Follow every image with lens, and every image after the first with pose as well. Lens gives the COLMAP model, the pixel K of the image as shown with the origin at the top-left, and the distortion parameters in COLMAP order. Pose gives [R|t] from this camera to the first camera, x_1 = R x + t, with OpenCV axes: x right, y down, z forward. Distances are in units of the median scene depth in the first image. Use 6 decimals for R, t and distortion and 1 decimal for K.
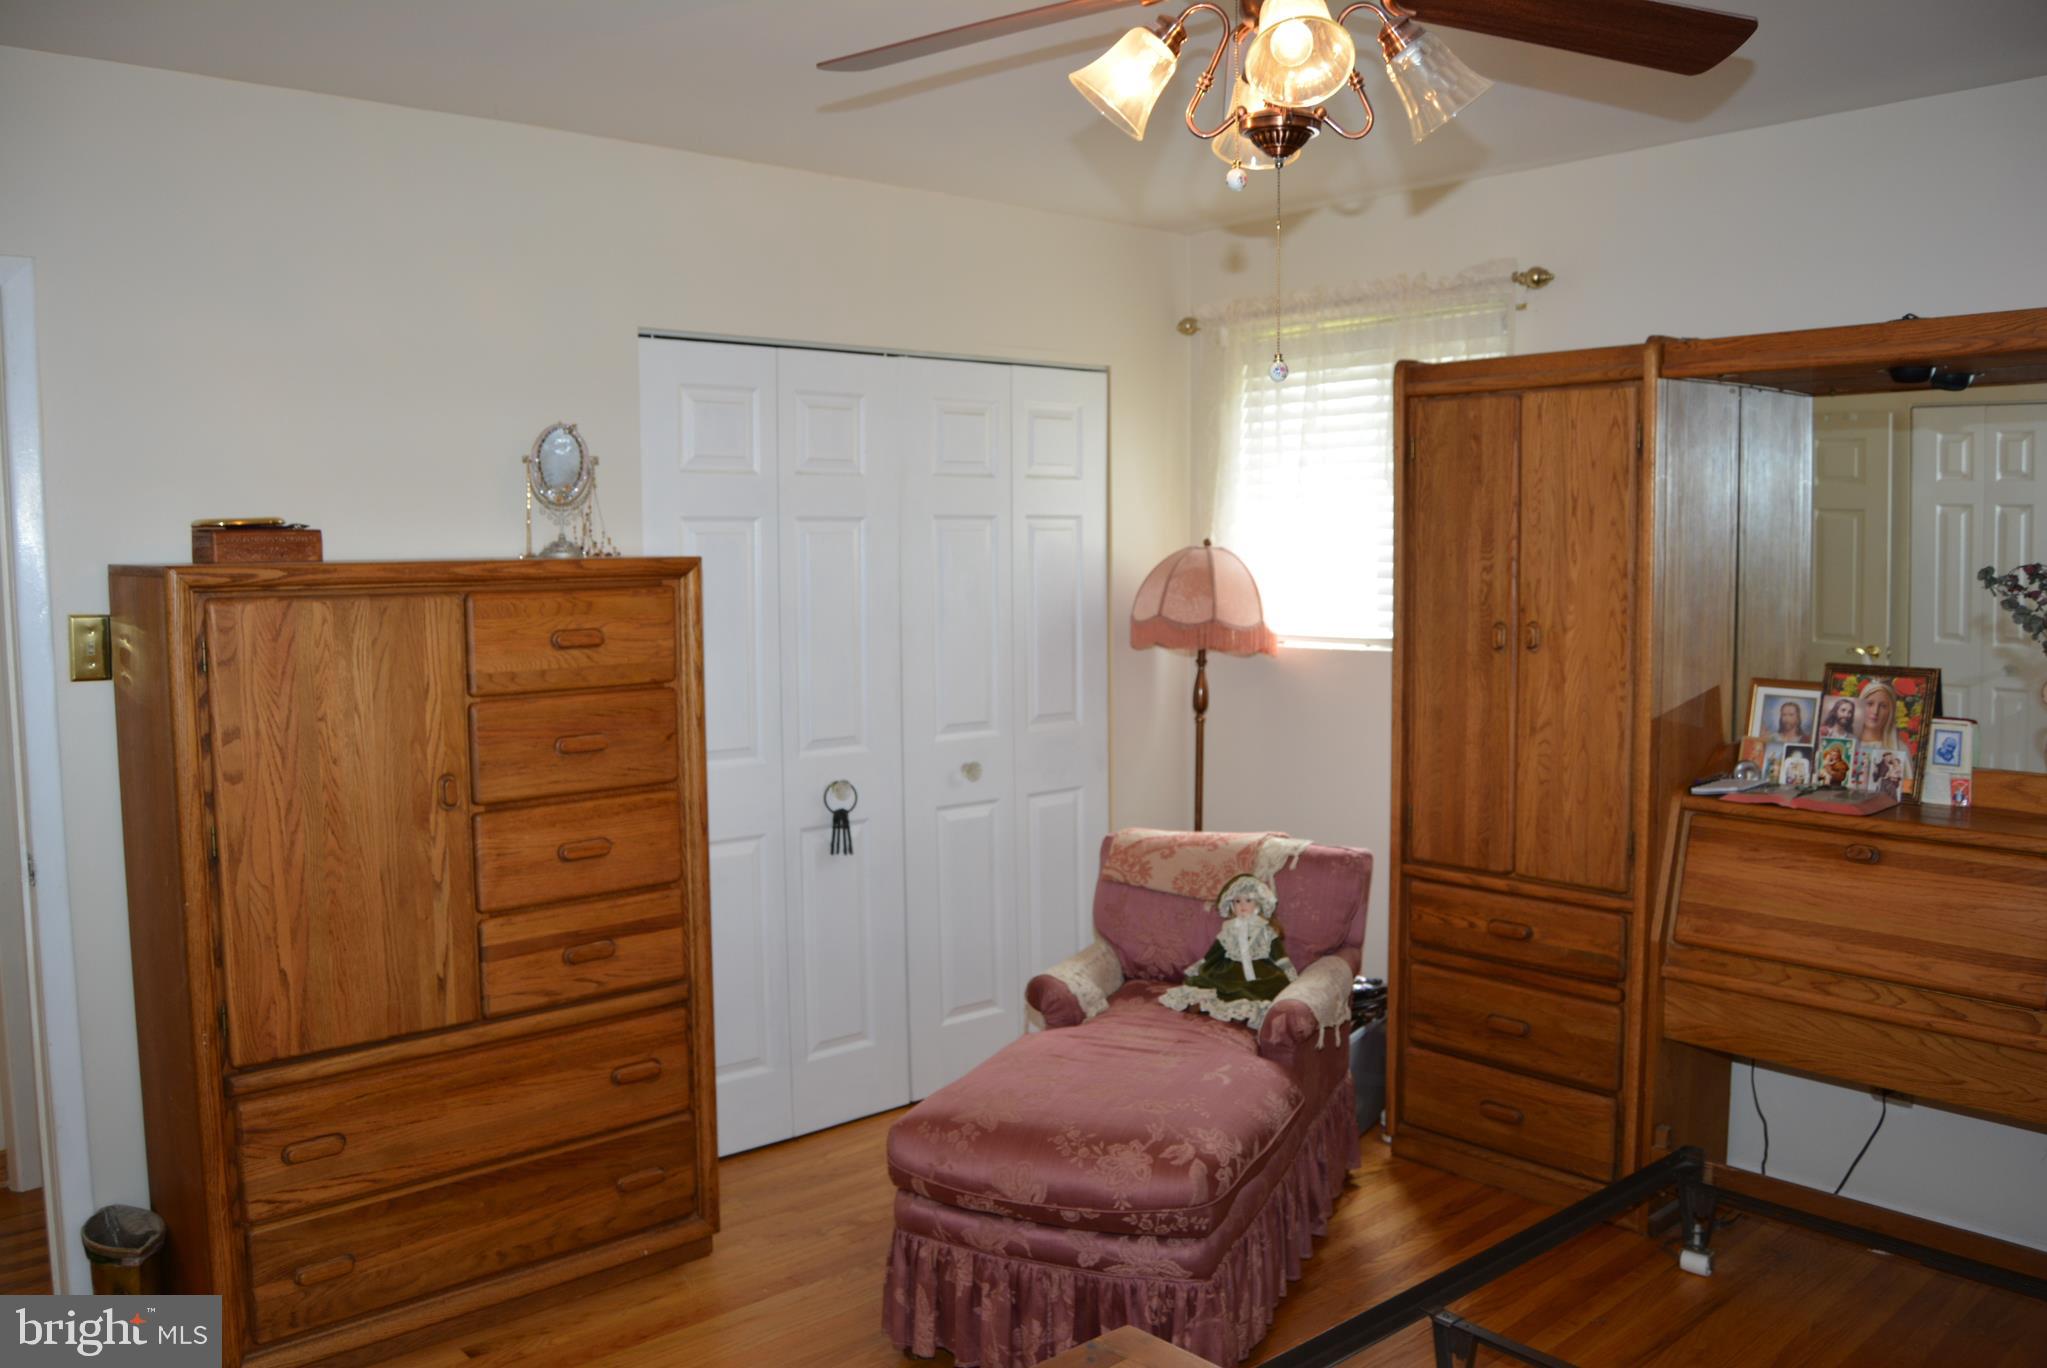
lens RADIAL K [[1603.5, 0, 1010.6], [0, 1603.5, 683.7], [0, 0, 1]] dist [-0.098009, 0.039840]
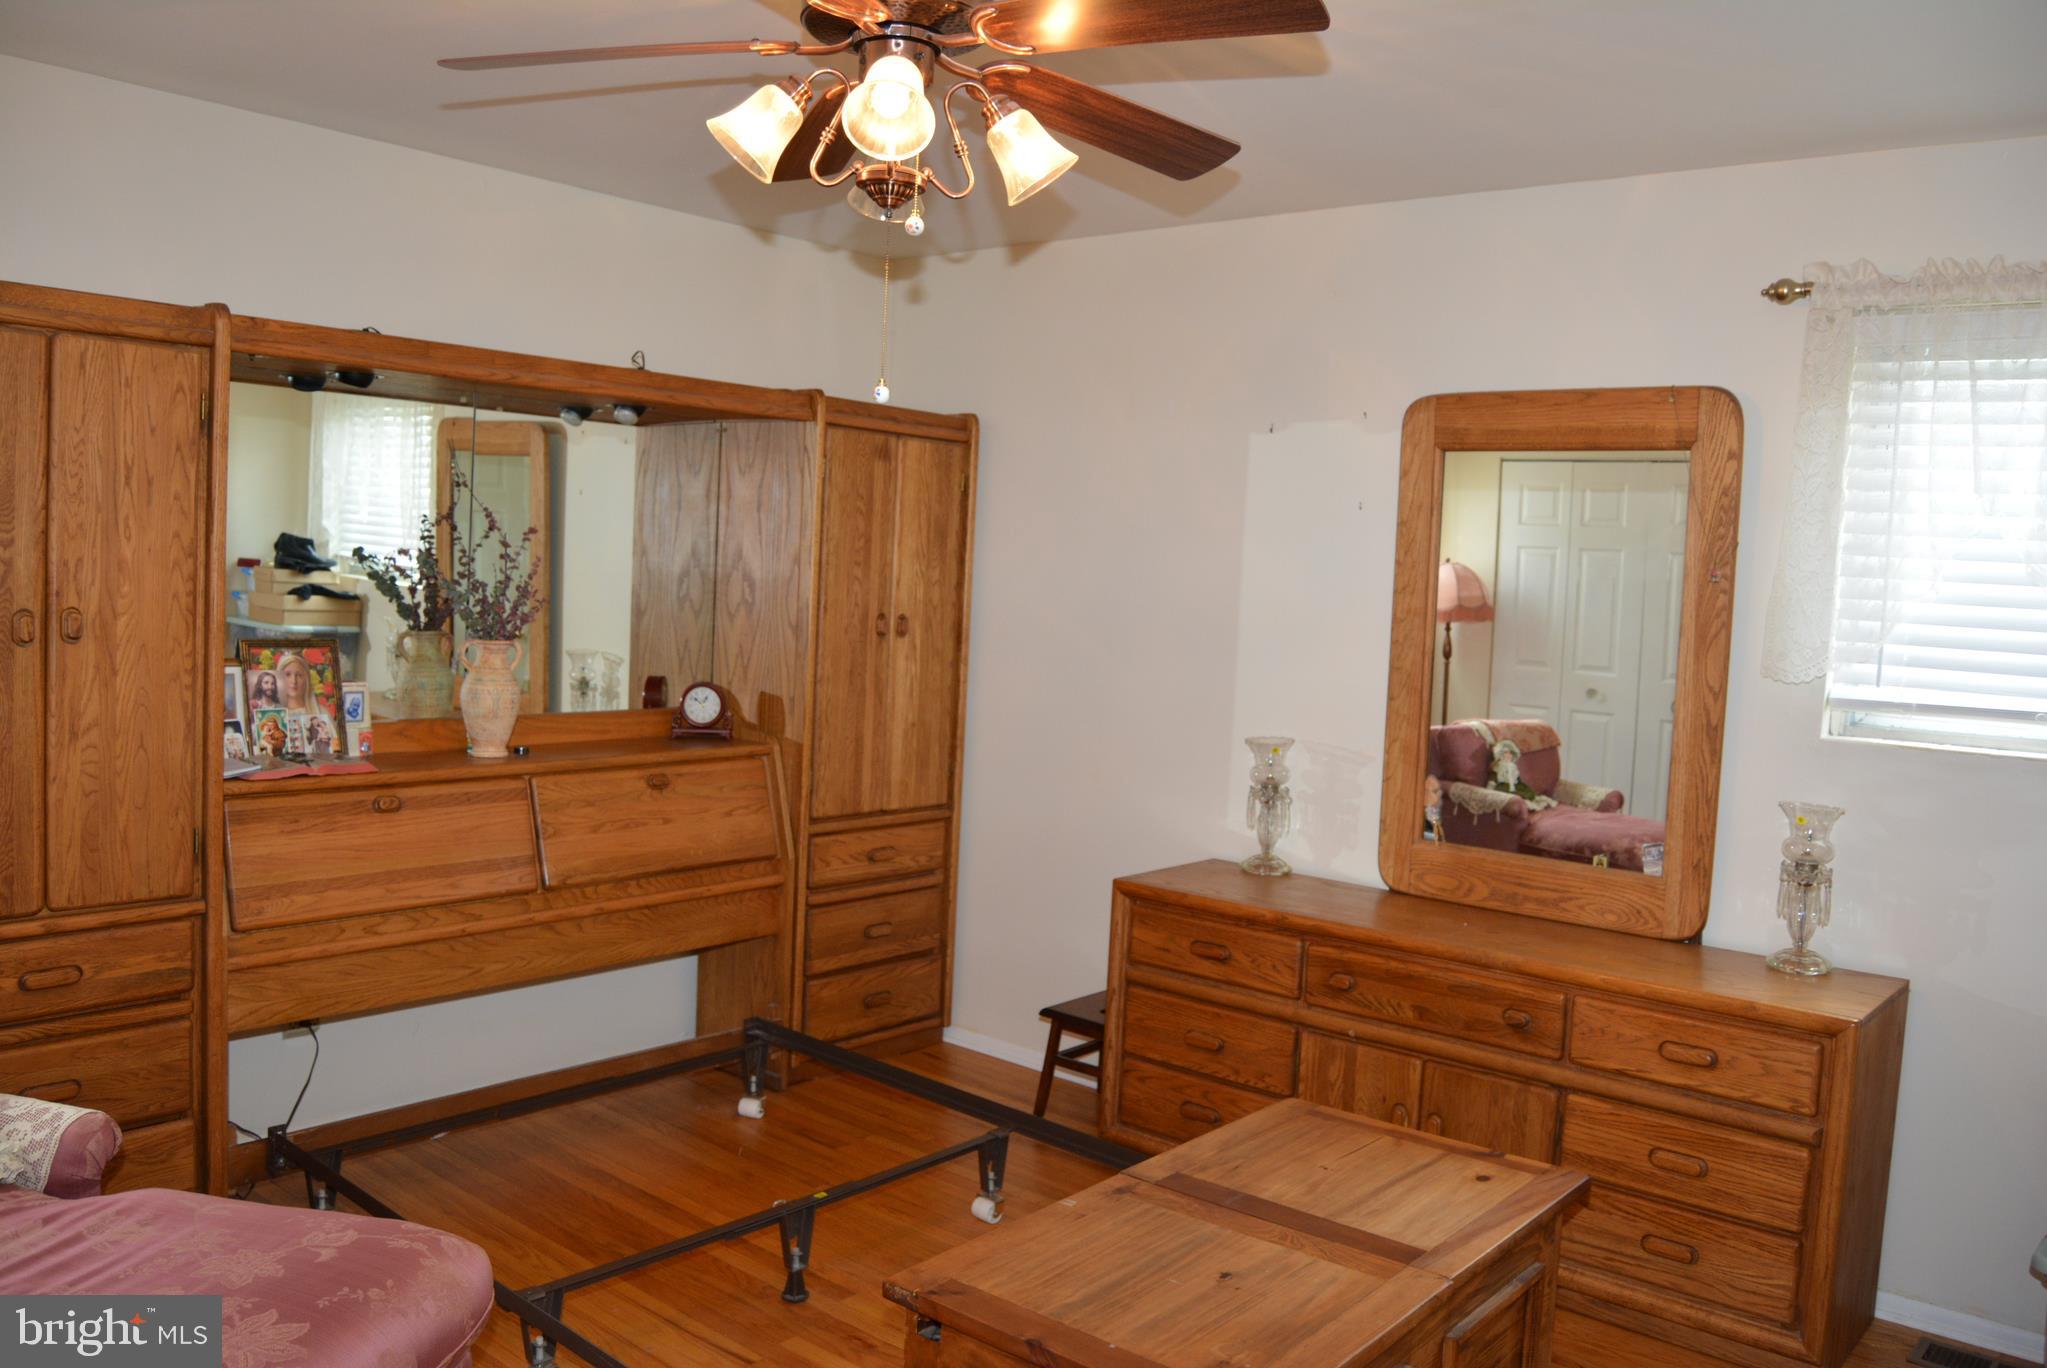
lens RADIAL K [[1603.5, 0, 1012.1], [0, 1603.5, 676.2], [0, 0, 1]] dist [-0.098009, 0.039840]
pose [[-0.136546, -0.065467, 0.988468, -0.582254], [0.044911, 0.996379, 0.072194, -0.041240], [-0.989615, 0.054251, -0.133111, 0.636936]]
